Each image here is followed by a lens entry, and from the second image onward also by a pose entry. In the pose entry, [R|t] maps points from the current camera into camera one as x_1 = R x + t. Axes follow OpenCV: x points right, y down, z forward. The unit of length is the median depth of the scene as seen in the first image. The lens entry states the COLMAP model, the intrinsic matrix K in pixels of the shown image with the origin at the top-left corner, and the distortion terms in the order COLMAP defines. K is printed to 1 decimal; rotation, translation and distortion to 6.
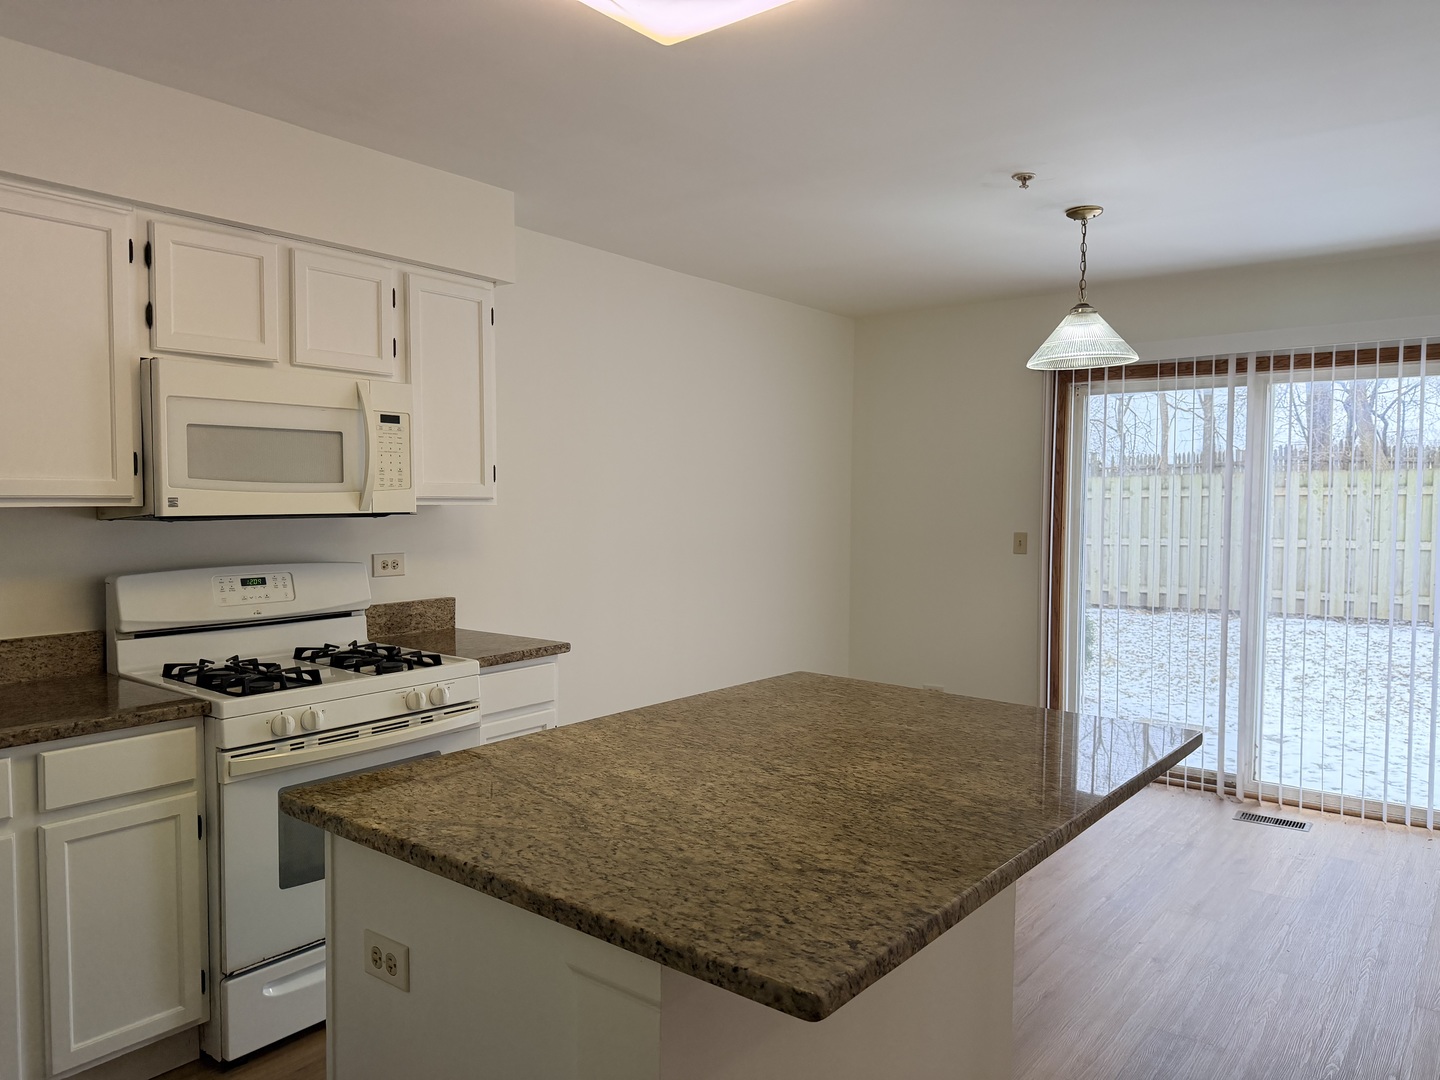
lens RADIAL K [[1013.2, 0, 714.8], [0, 1013.2, 538.5], [0, 0, 1]] dist [0.096782, -0.115047]
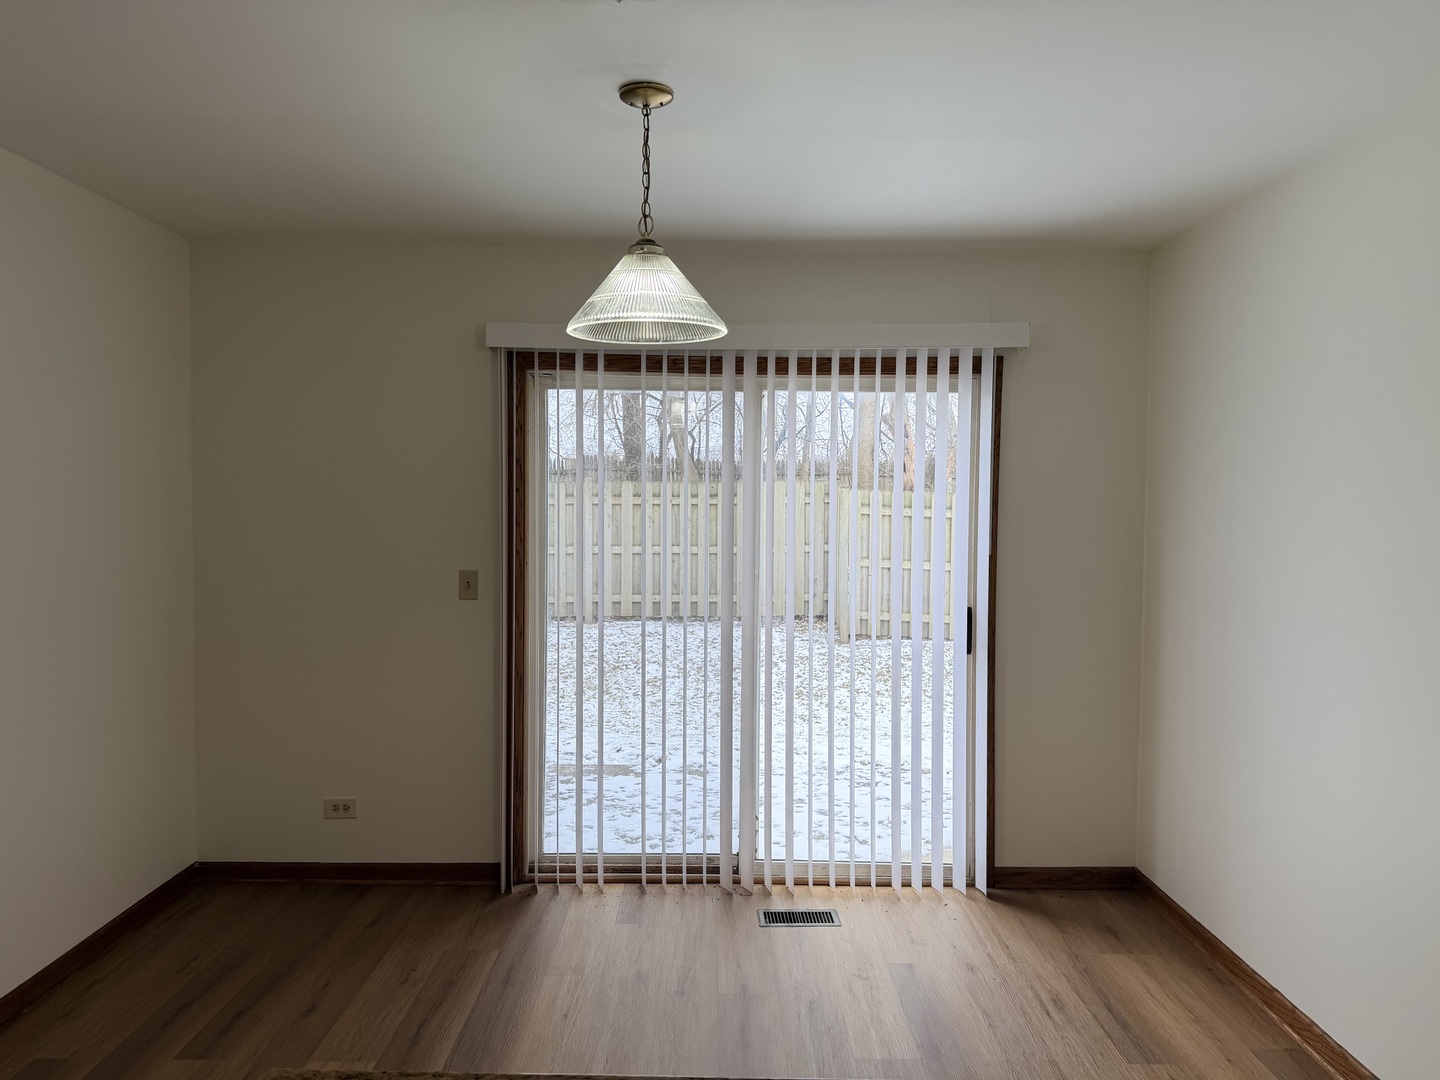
lens RADIAL K [[1013.2, 0, 714.8], [0, 1013.2, 538.5], [0, 0, 1]] dist [0.096782, -0.115047]
pose [[0.793148, -0.025043, 0.608514, -0.004576], [0.026749, 0.999622, 0.006274, -0.031834], [-0.608441, 0.011301, 0.793518, 0.349416]]
